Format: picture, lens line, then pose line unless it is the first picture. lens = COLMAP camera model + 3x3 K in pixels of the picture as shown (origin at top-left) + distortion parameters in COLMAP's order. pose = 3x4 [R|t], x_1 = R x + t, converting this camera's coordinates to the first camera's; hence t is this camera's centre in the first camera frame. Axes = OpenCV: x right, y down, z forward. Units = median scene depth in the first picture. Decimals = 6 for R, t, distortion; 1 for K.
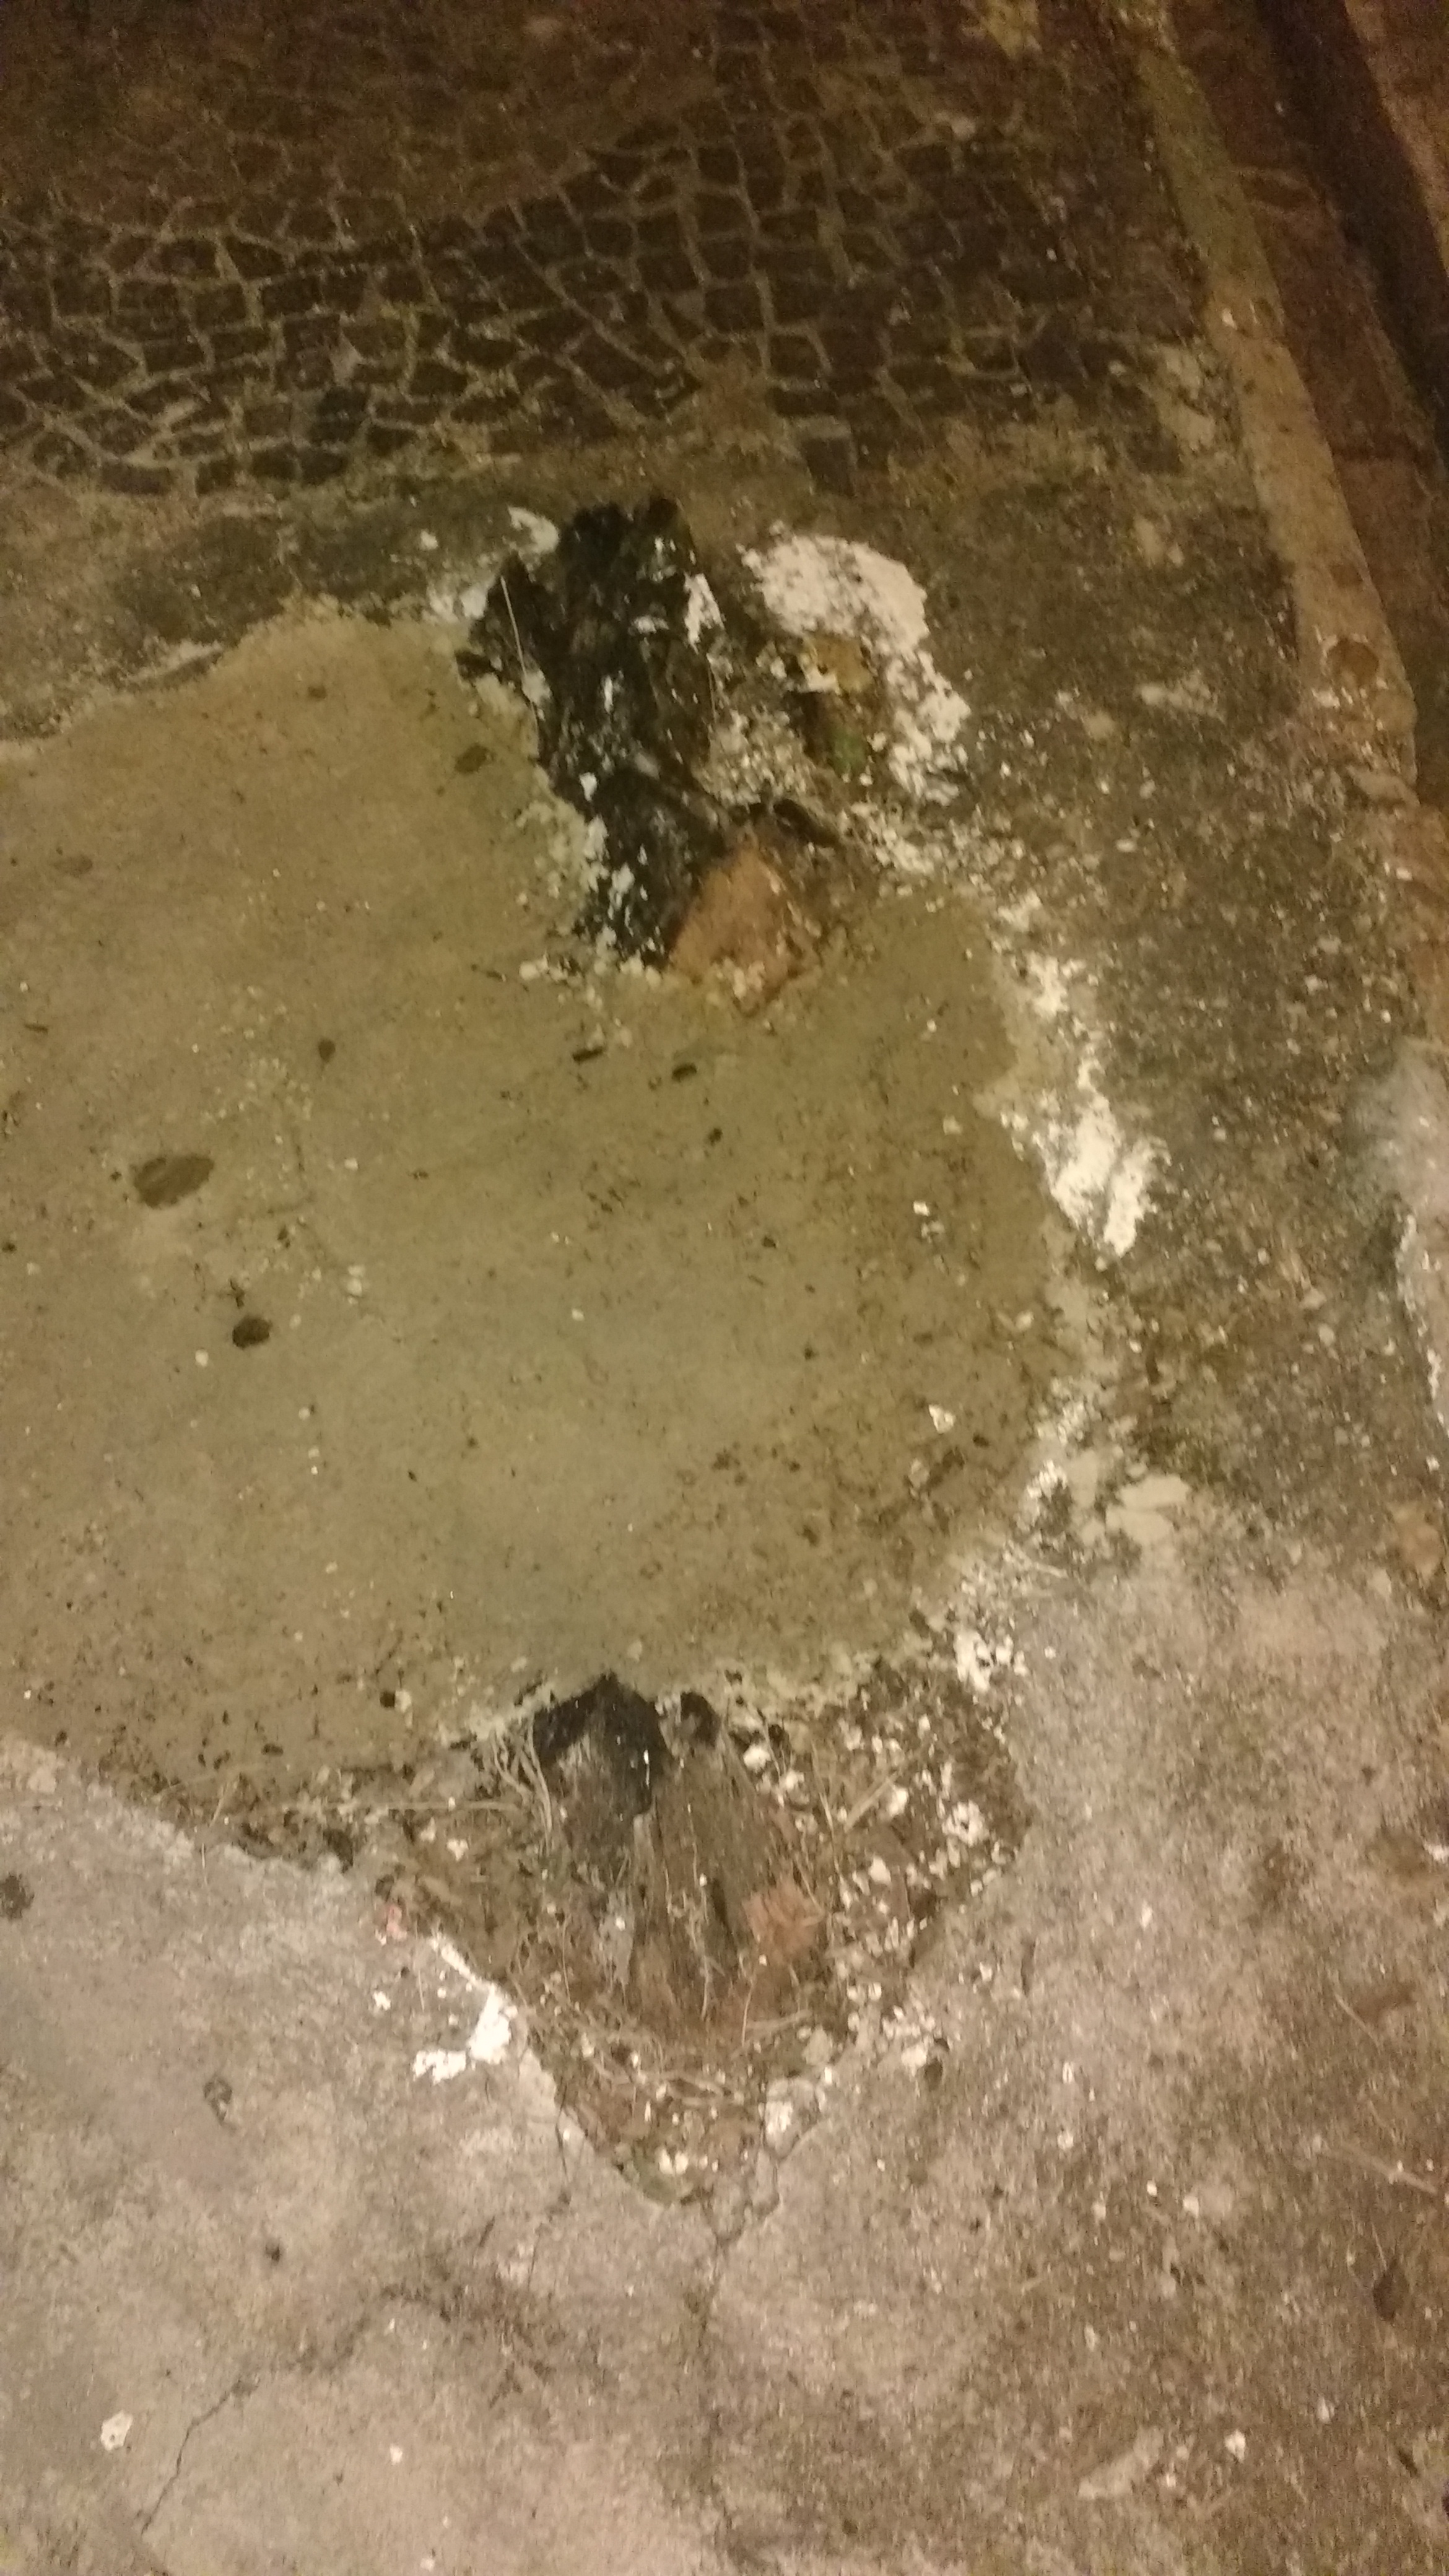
lens RADIAL K [[2030.3, 0, 716.7], [0, 2030.3, 1278.3], [0, 0, 1]] dist [0.054465, -0.096253]
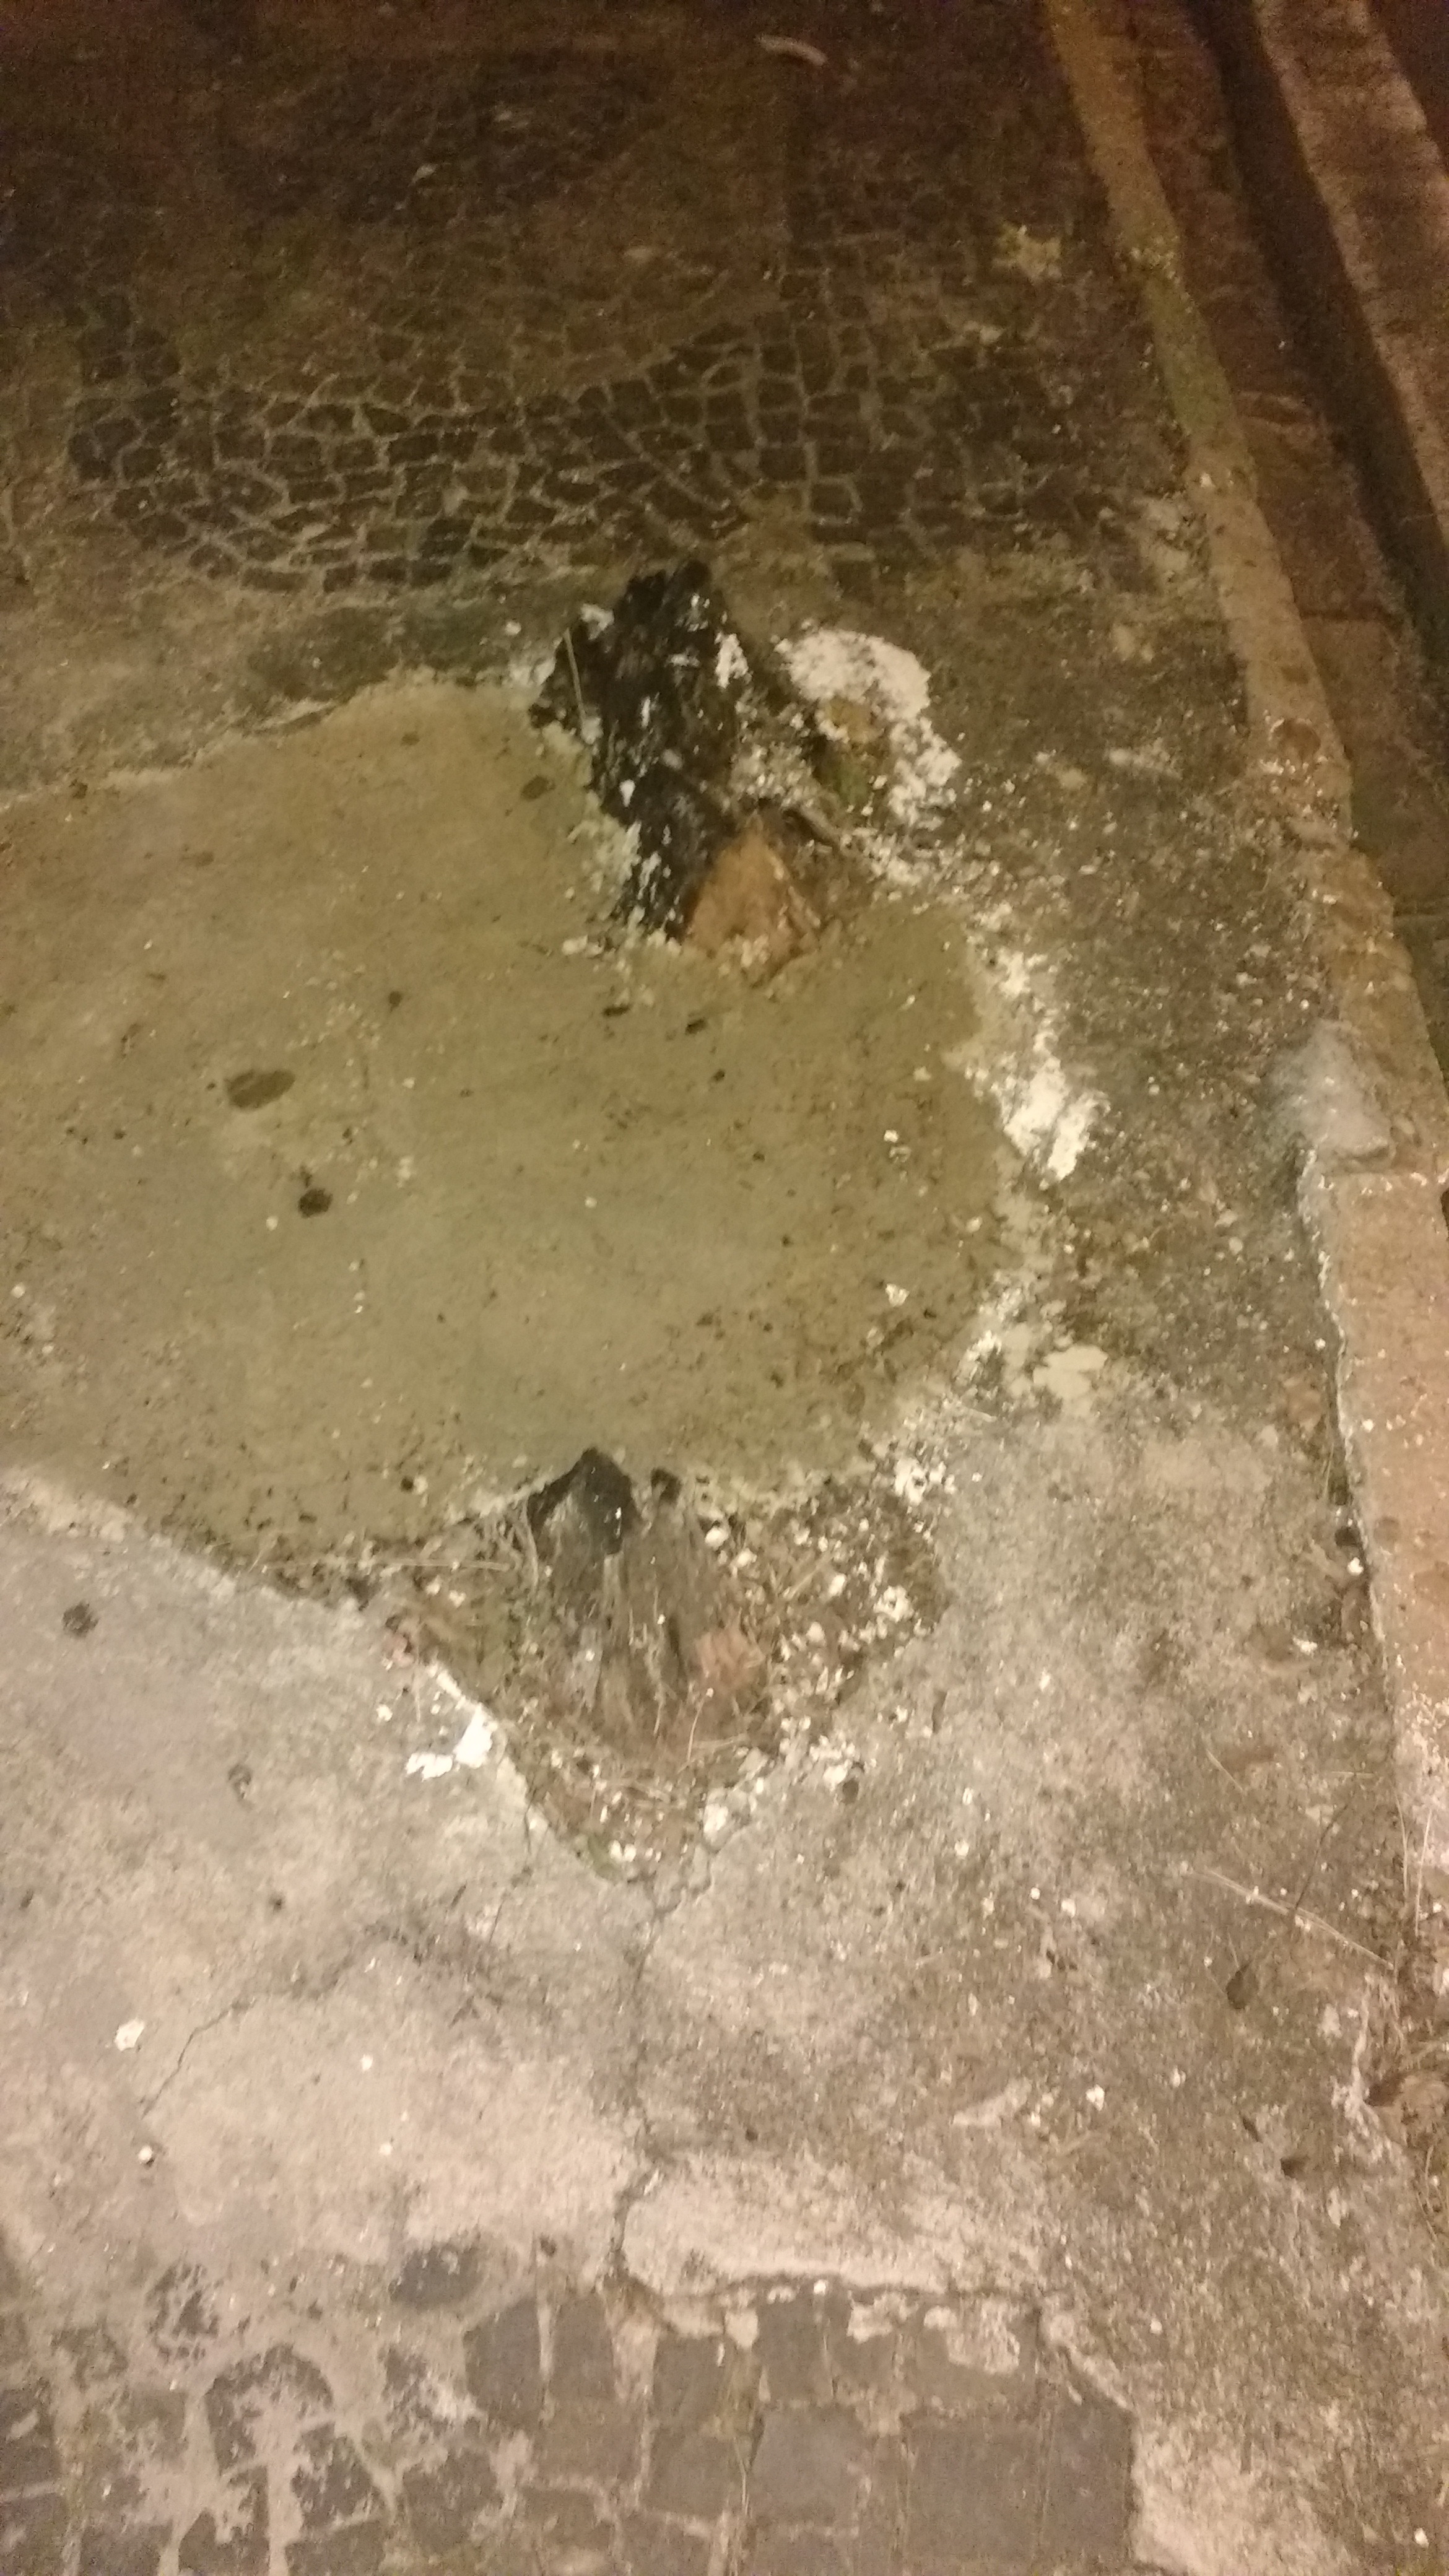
lens RADIAL K [[2030.3, 0, 721.4], [0, 2030.3, 1292.3], [0, 0, 1]] dist [0.054465, -0.096253]
pose [[0.998224, 0.036477, -0.047089, 0.064352], [-0.042321, 0.990643, -0.129753, 0.219376], [0.041916, 0.131516, 0.990428, -0.154307]]
